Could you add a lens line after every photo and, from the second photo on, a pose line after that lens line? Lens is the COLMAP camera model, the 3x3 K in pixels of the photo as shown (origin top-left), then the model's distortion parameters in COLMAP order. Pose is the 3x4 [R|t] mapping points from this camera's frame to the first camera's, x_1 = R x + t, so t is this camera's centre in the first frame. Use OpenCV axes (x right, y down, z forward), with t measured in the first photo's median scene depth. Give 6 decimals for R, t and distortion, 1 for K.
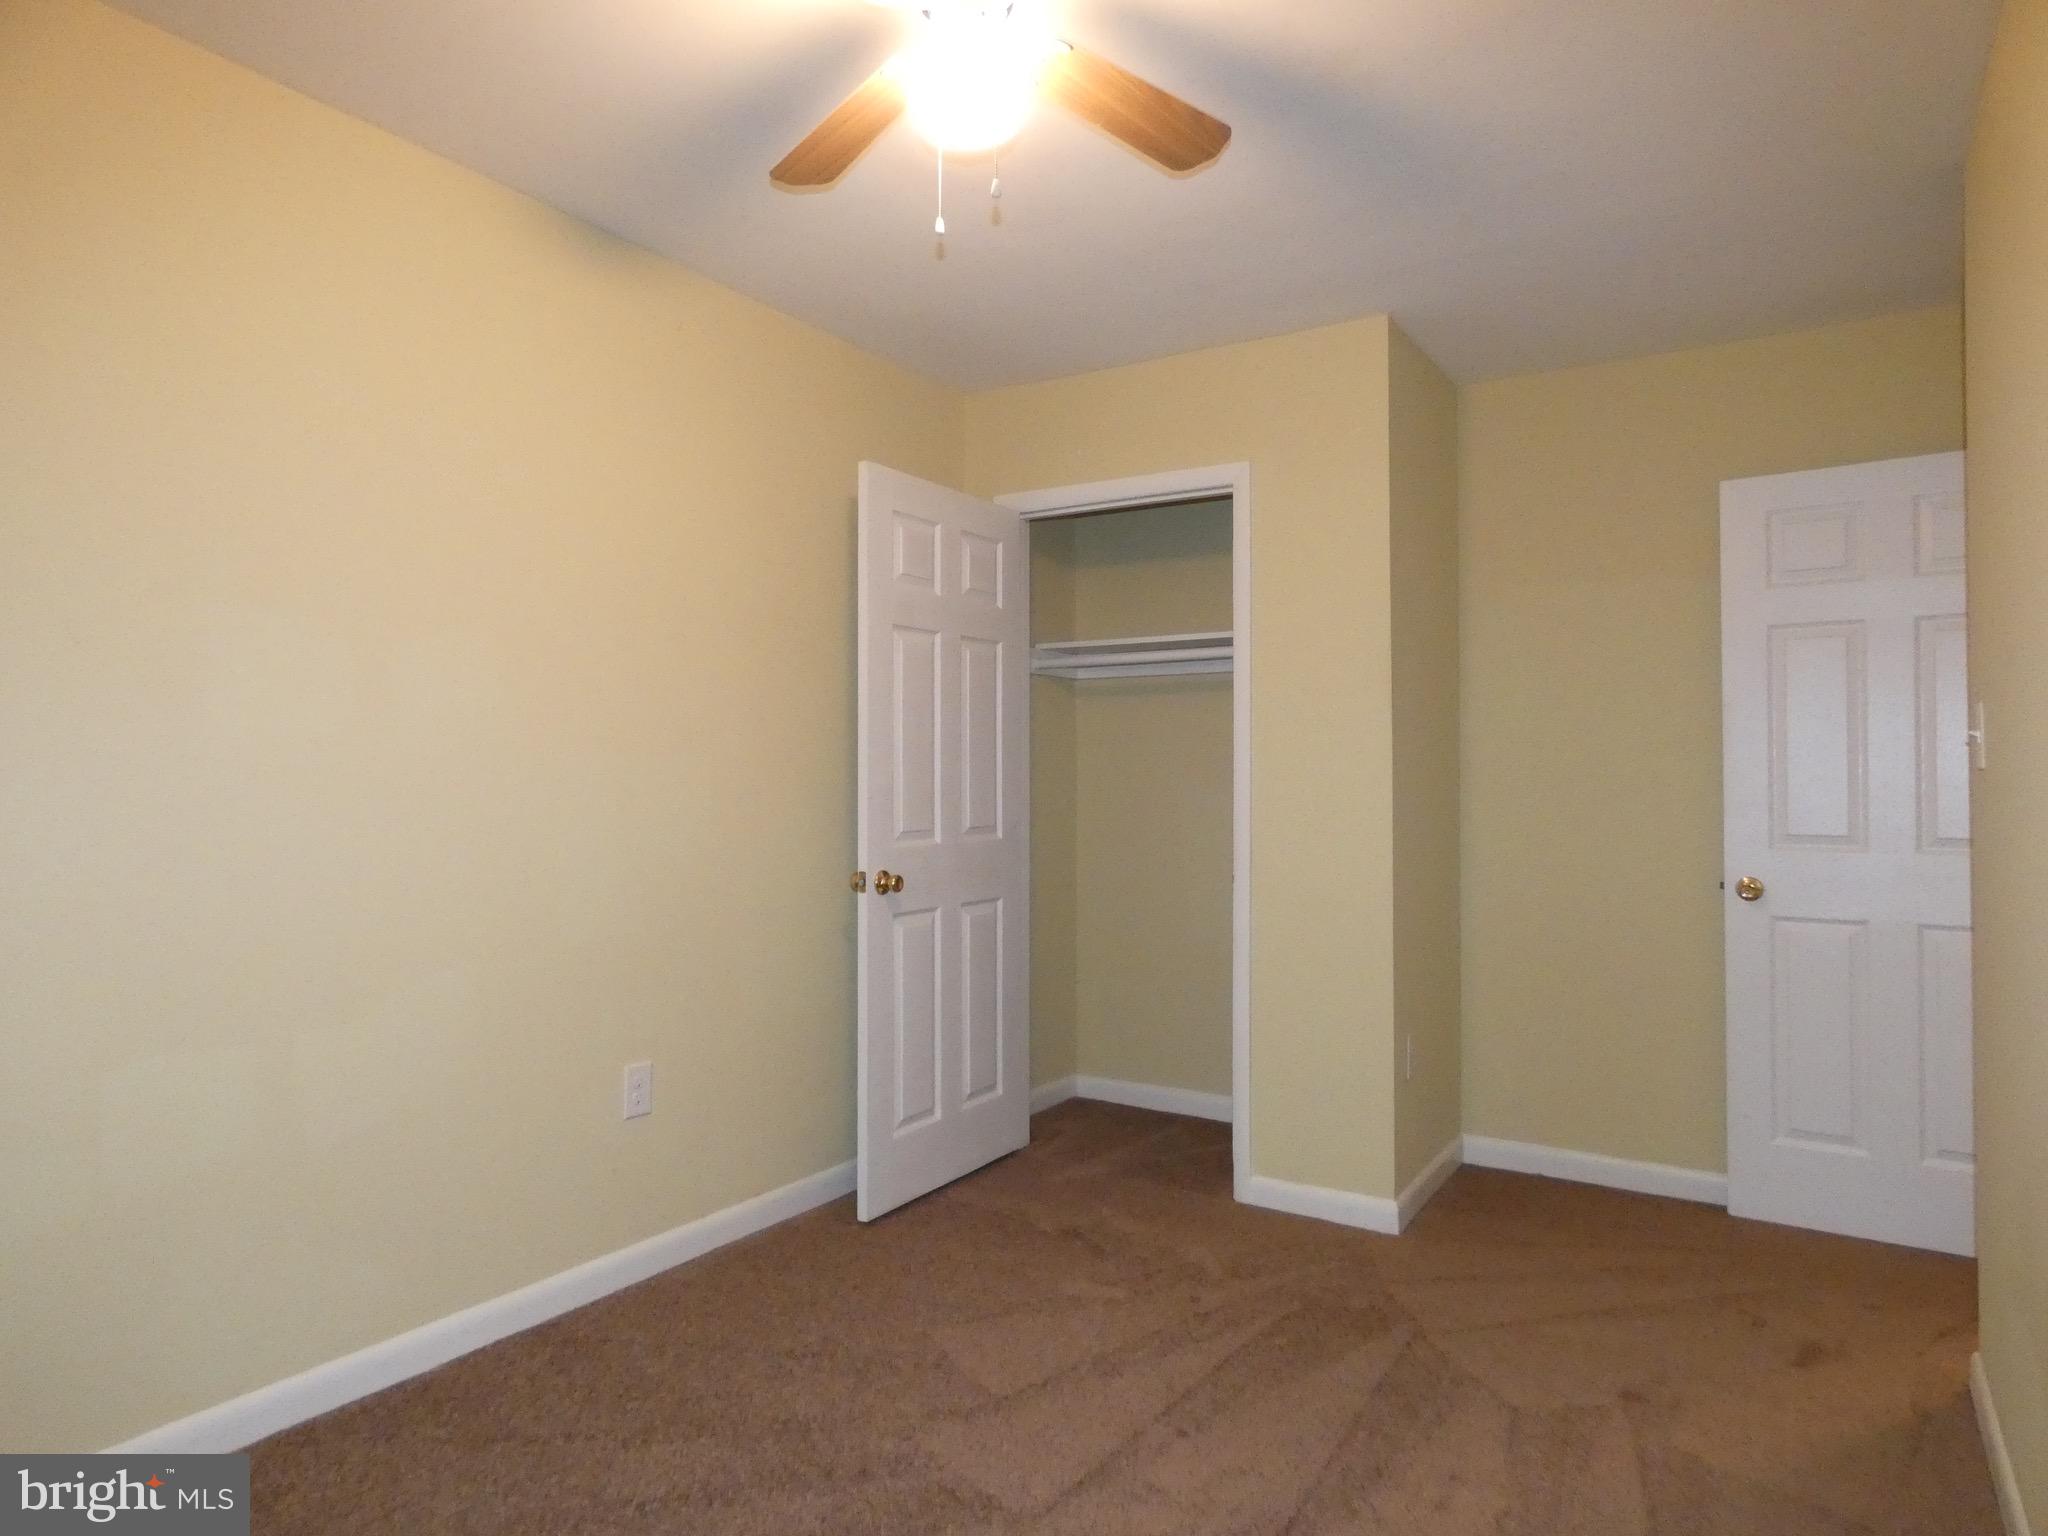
lens RADIAL K [[1215.4, 0, 1014.8], [0, 1215.4, 760.7], [0, 0, 1]] dist [-0.009447, -0.003456]
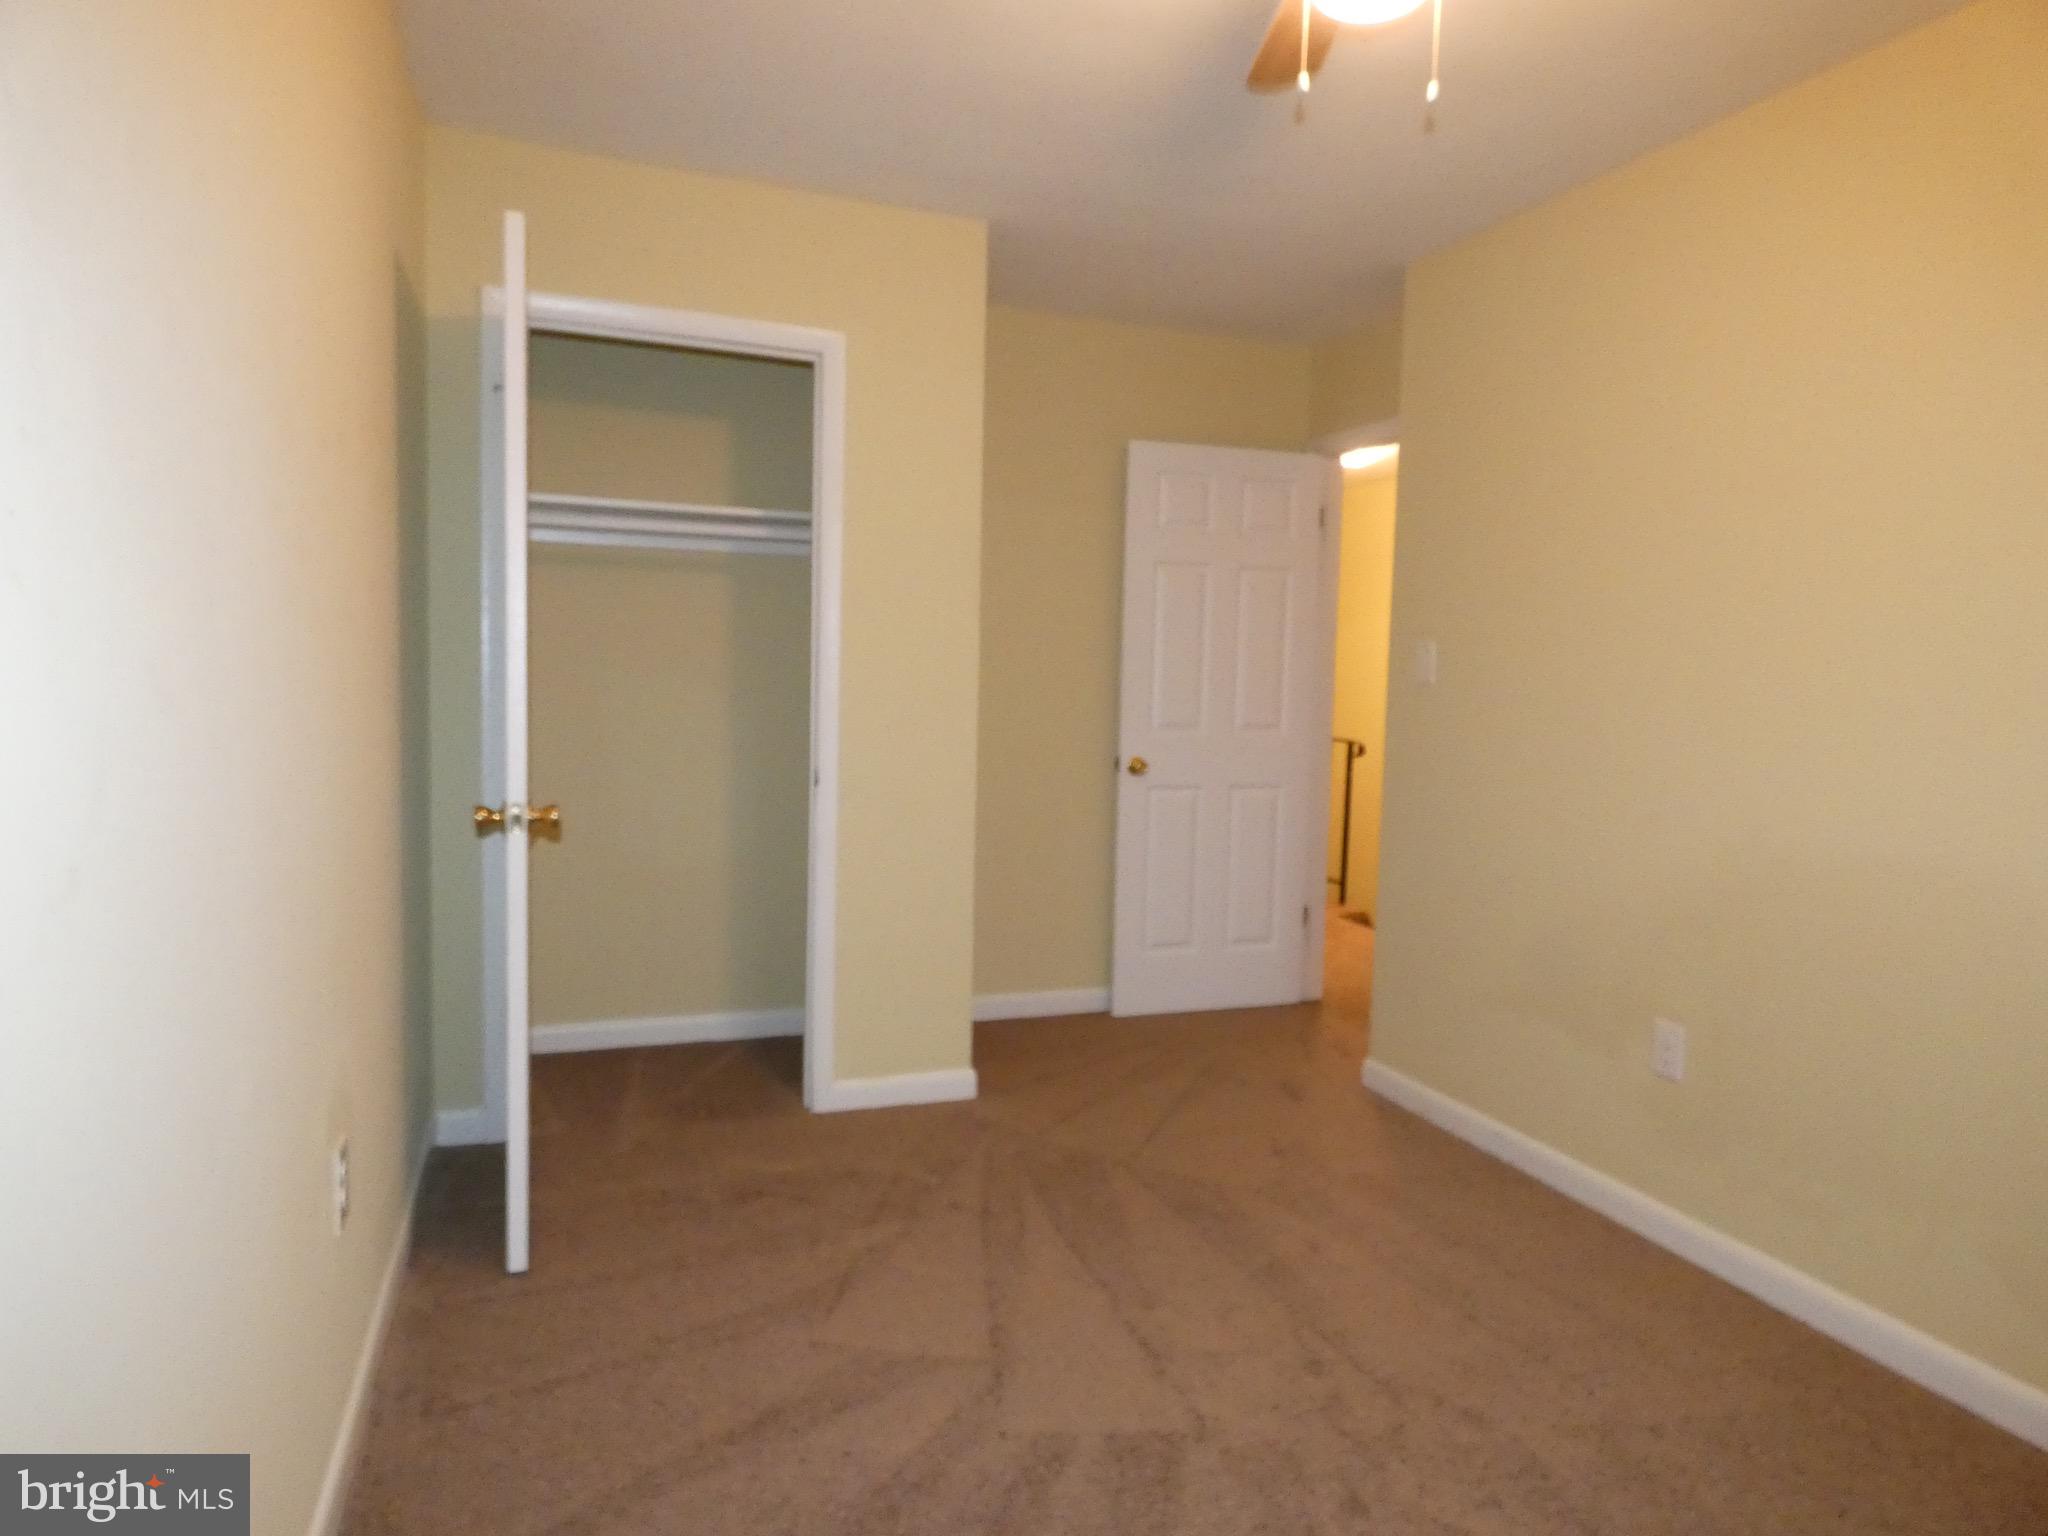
lens RADIAL K [[1215.4, 0, 1014.8], [0, 1215.4, 760.7], [0, 0, 1]] dist [-0.009447, -0.003456]
pose [[0.601333, -0.047876, 0.797563, -0.505531], [-0.039032, 0.995251, 0.089171, -0.009839], [-0.798044, -0.084752, 0.596609, 0.331388]]
